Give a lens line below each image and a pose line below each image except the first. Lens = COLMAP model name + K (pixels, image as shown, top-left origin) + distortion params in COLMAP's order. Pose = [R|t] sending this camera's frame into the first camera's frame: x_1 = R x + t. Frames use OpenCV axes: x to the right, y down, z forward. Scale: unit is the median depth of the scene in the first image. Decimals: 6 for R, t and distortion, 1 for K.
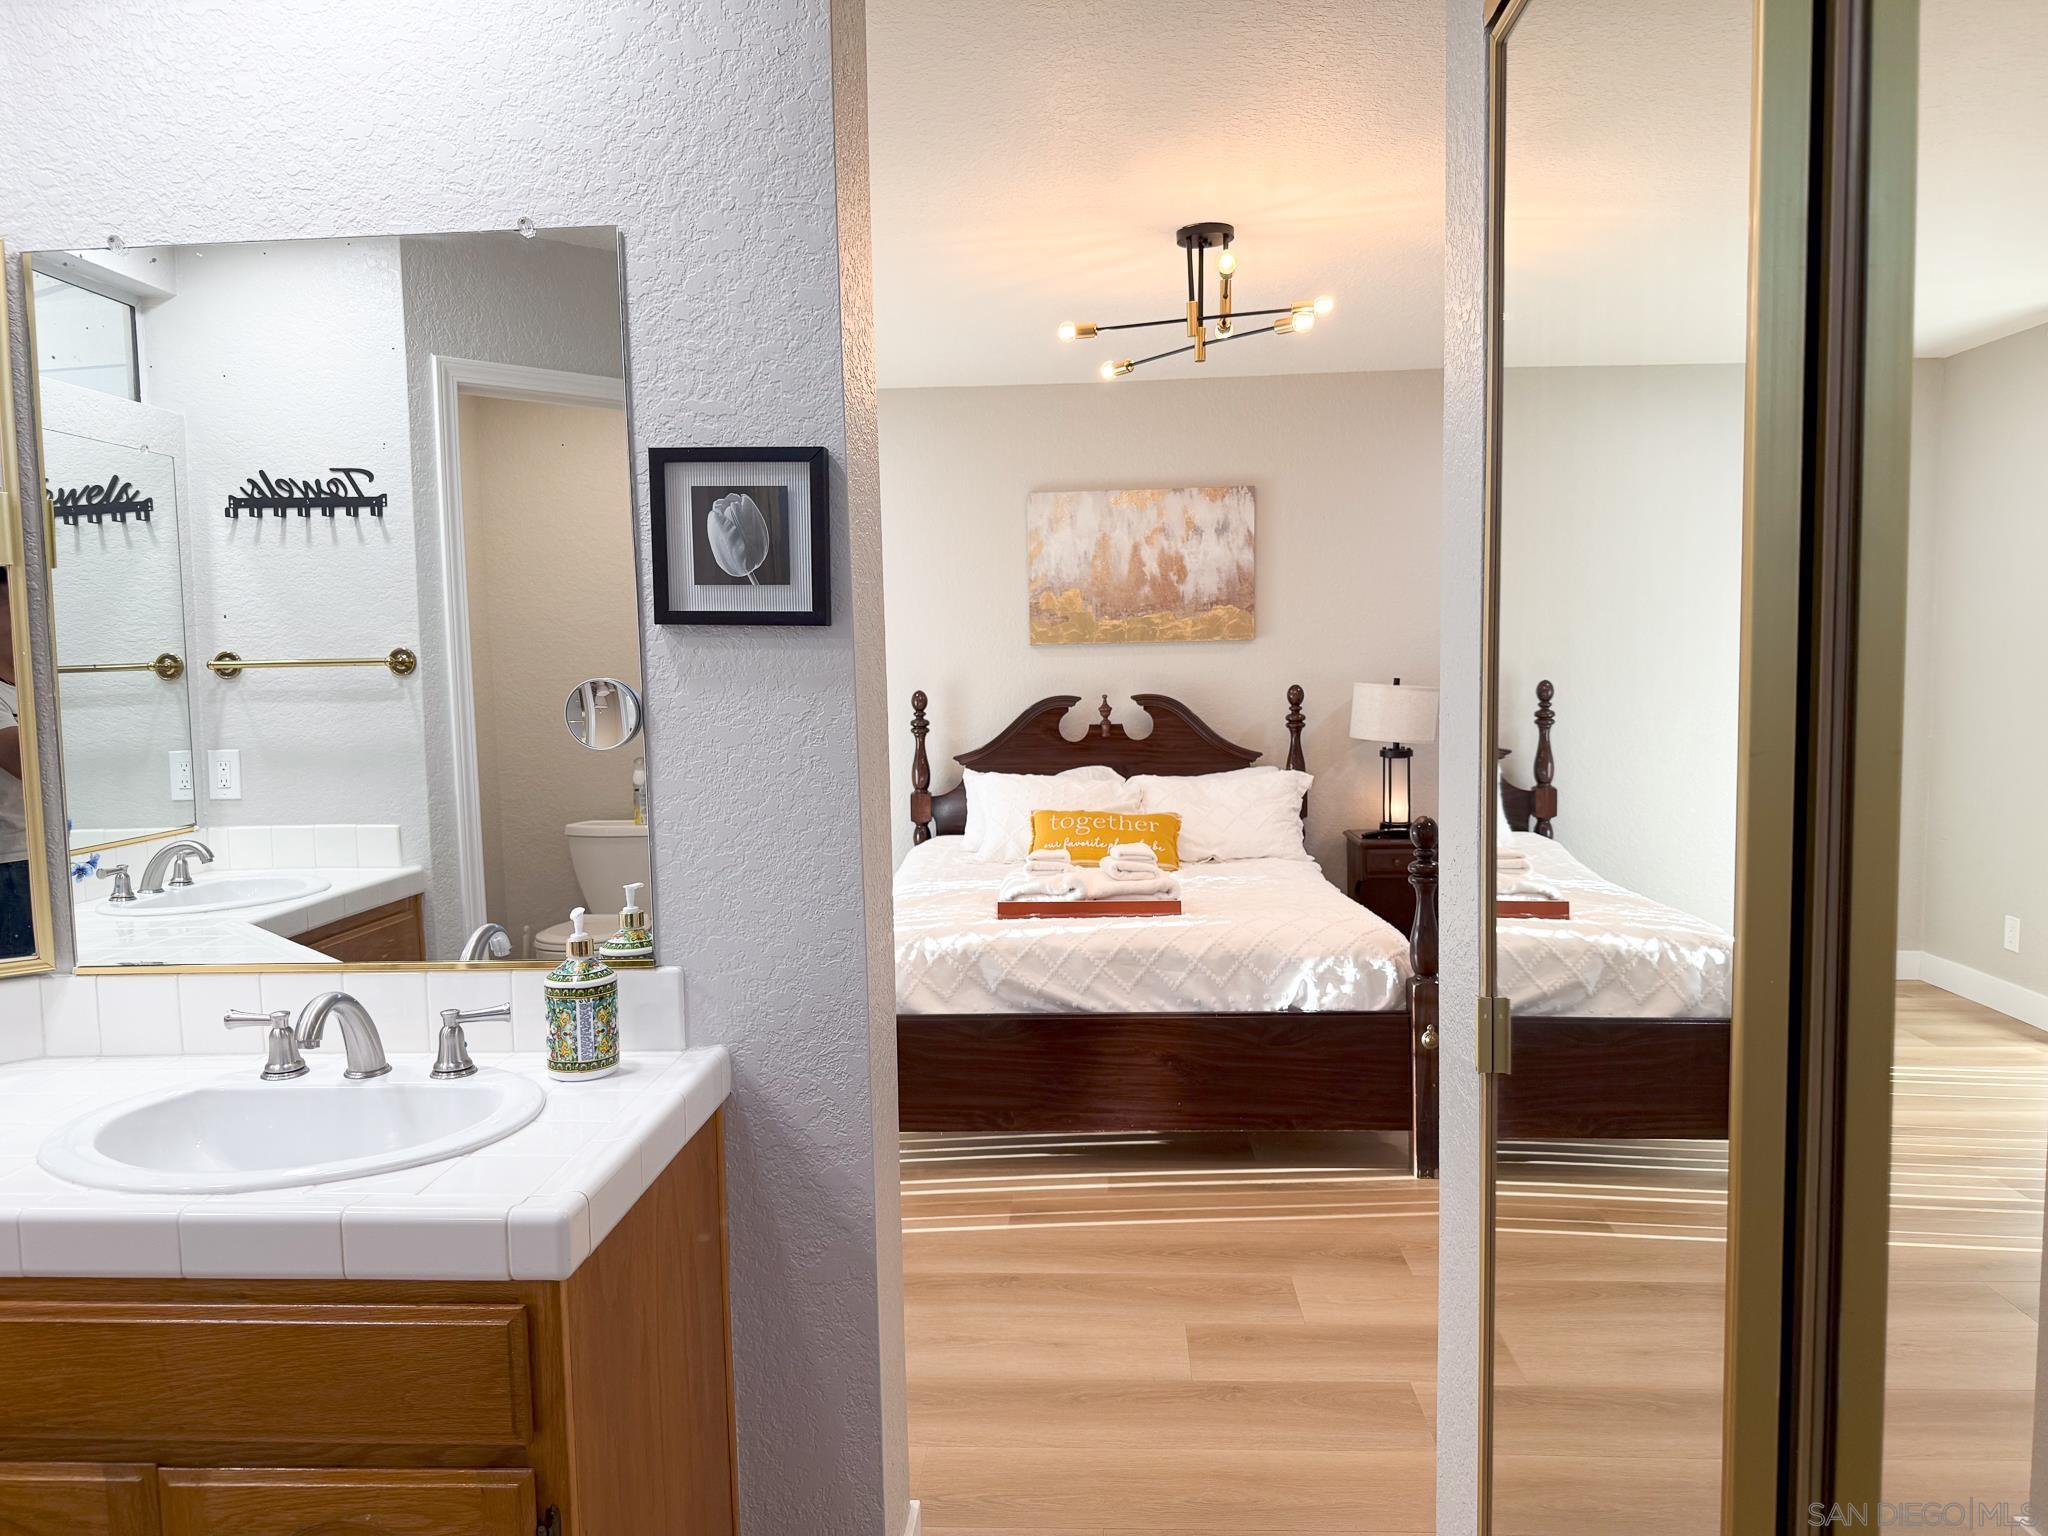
lens RADIAL K [[1432.2, 0, 1017.3], [0, 1432.2, 775.2], [0, 0, 1]] dist [0.038607, -0.055225]
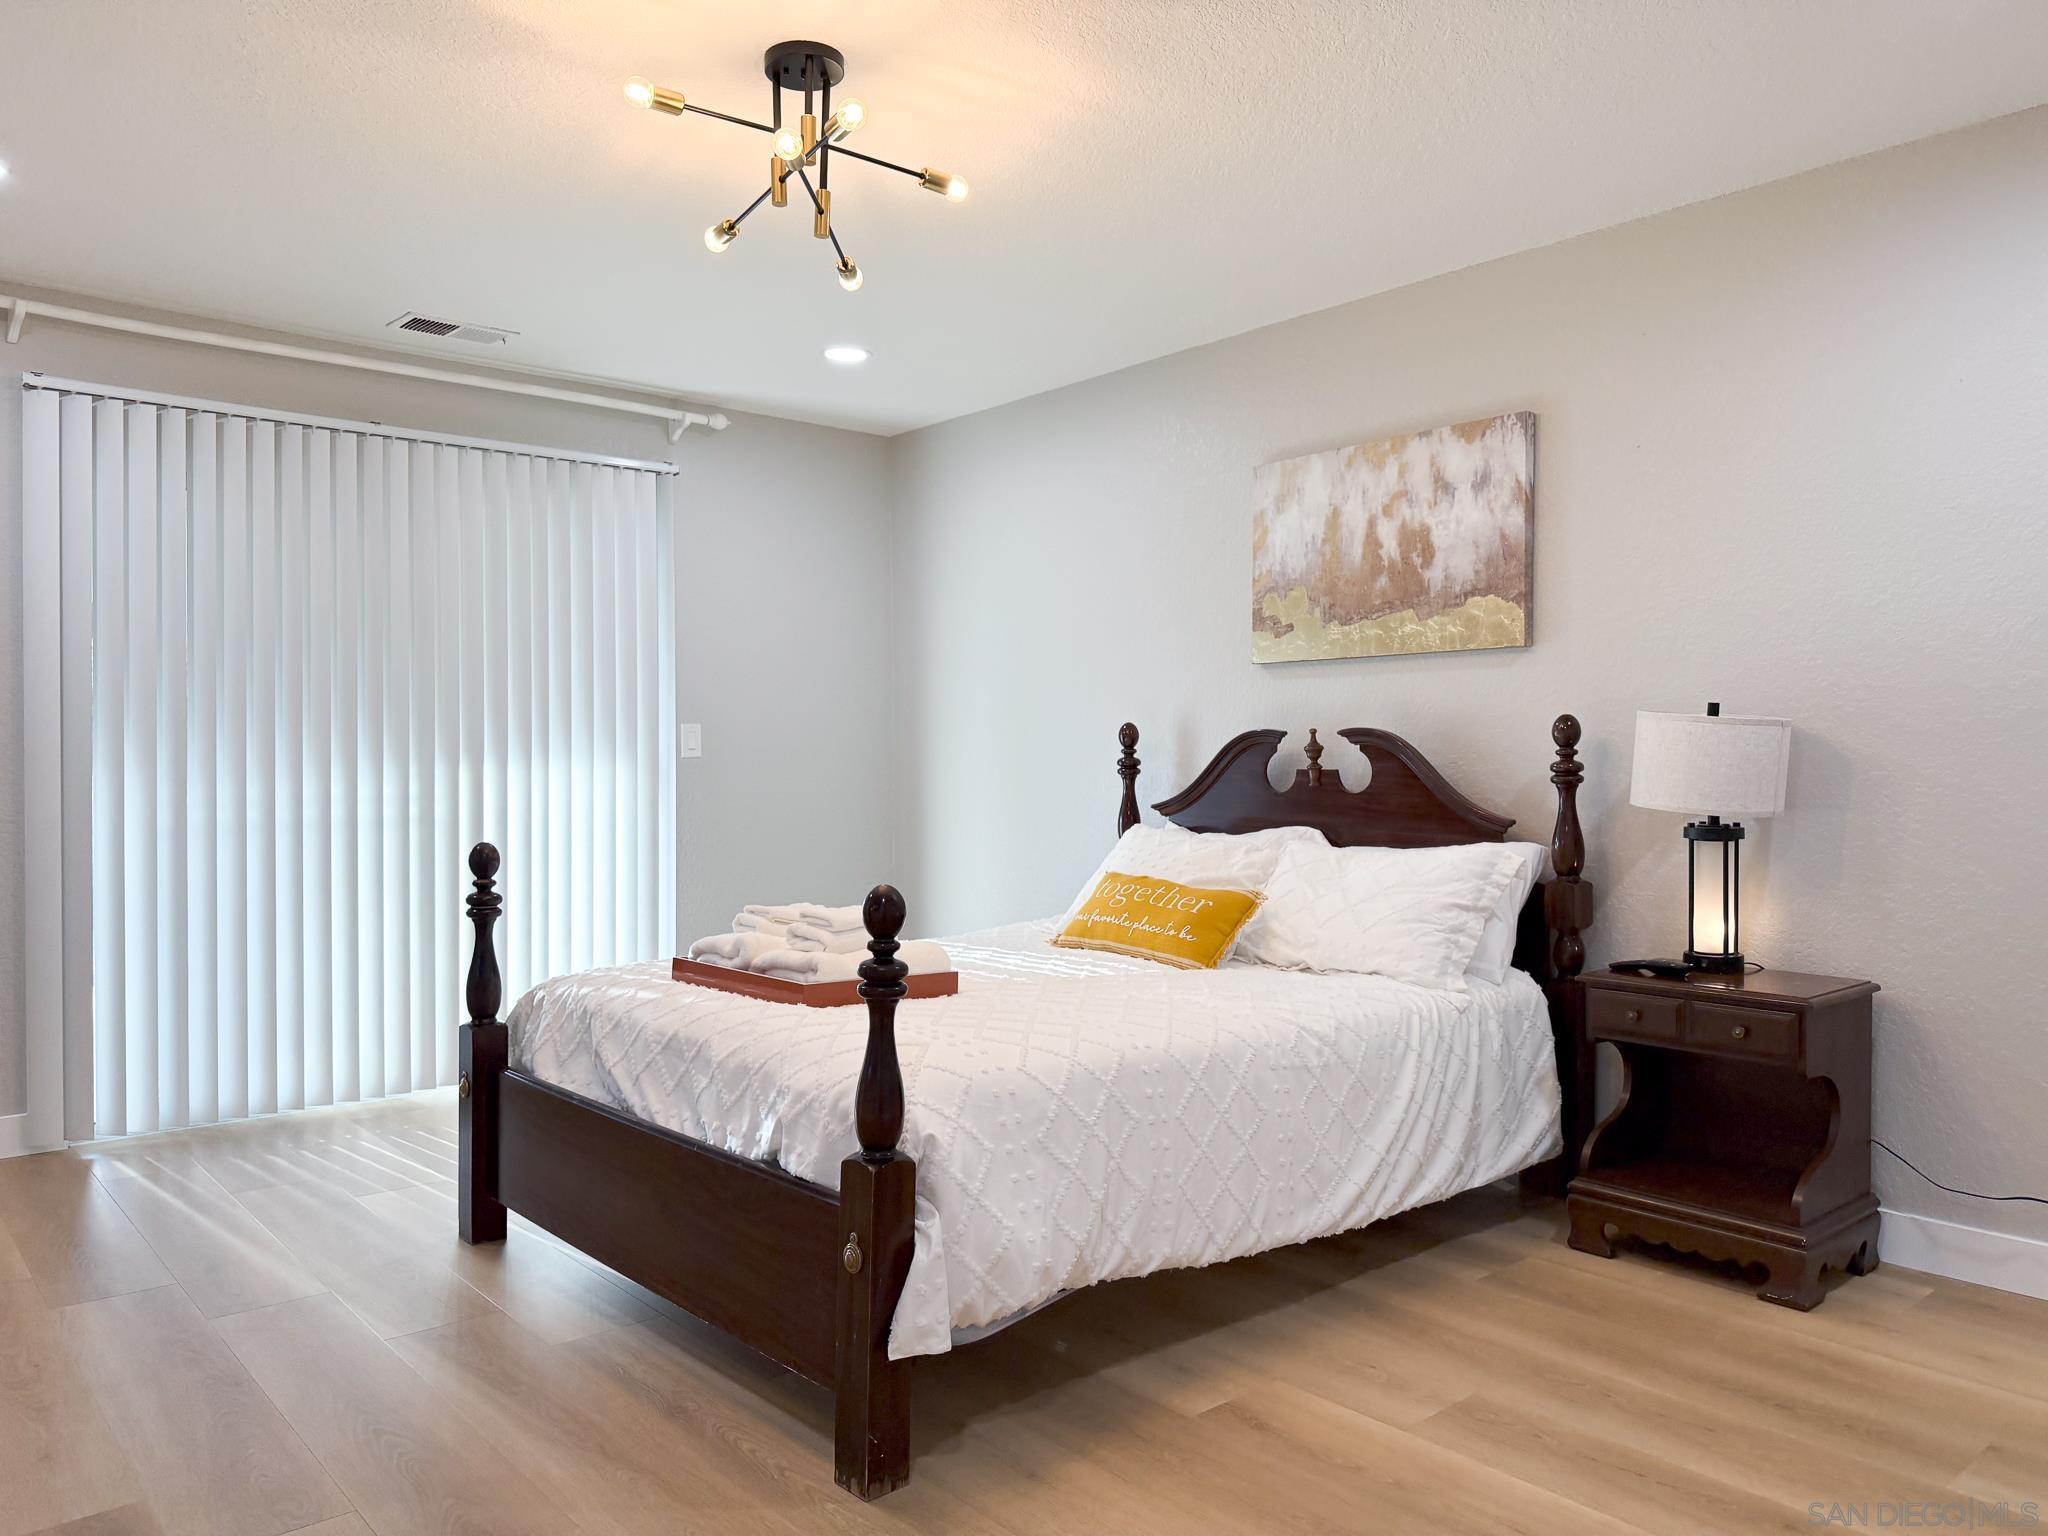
lens RADIAL K [[1430.7, 0, 1030.7], [0, 1430.7, 768.5], [0, 0, 1]] dist [0.121267, -0.176444]
pose [[0.703813, 0.026960, -0.709874, 0.475911], [-0.070652, 0.996982, -0.032185, -0.002621], [0.706863, 0.072807, 0.703593, 0.388468]]
